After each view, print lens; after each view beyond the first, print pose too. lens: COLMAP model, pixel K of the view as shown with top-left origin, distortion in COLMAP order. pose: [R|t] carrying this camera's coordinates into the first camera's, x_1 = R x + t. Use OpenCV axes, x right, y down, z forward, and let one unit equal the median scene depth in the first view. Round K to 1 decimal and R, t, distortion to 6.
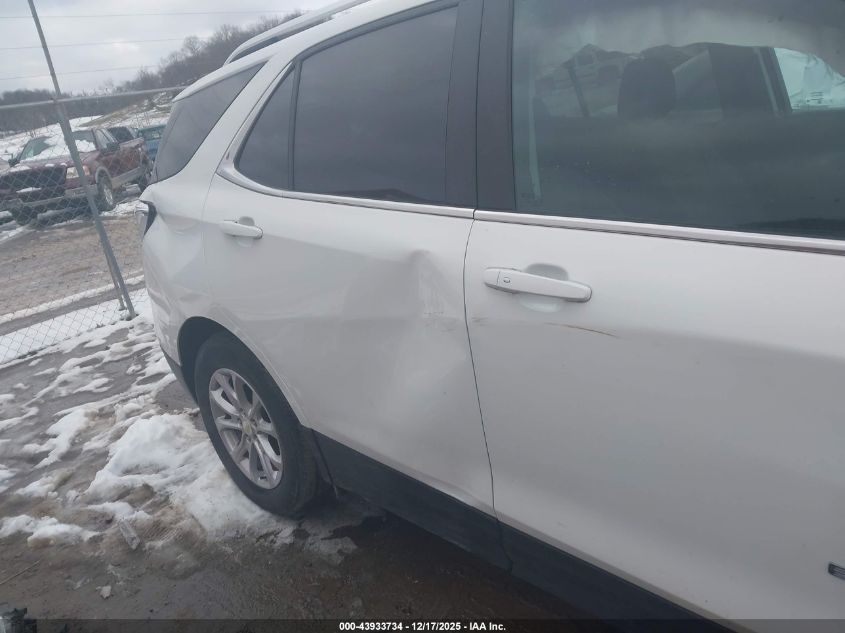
lens RADIAL K [[695.2, 0, 423.7], [0, 695.2, 298.1], [0, 0, 1]] dist [0.000303, 0.001983]
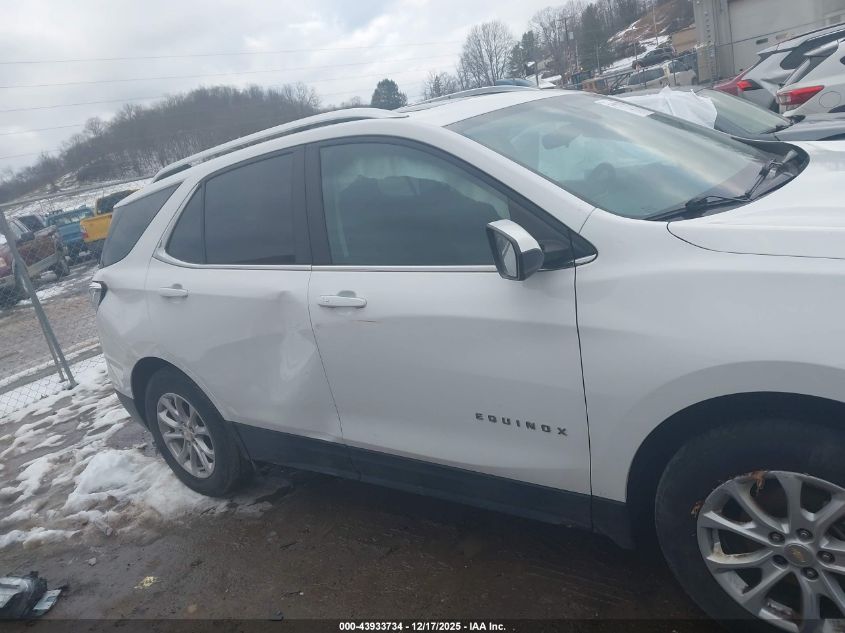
lens RADIAL K [[695.2, 0, 423.7], [0, 695.2, 298.1], [0, 0, 1]] dist [0.000303, 0.001983]
pose [[0.989659, -0.096141, 0.106456, 0.080831], [0.104426, 0.991686, -0.075190, 0.059971], [-0.098342, 0.085529, 0.991470, -0.392762]]
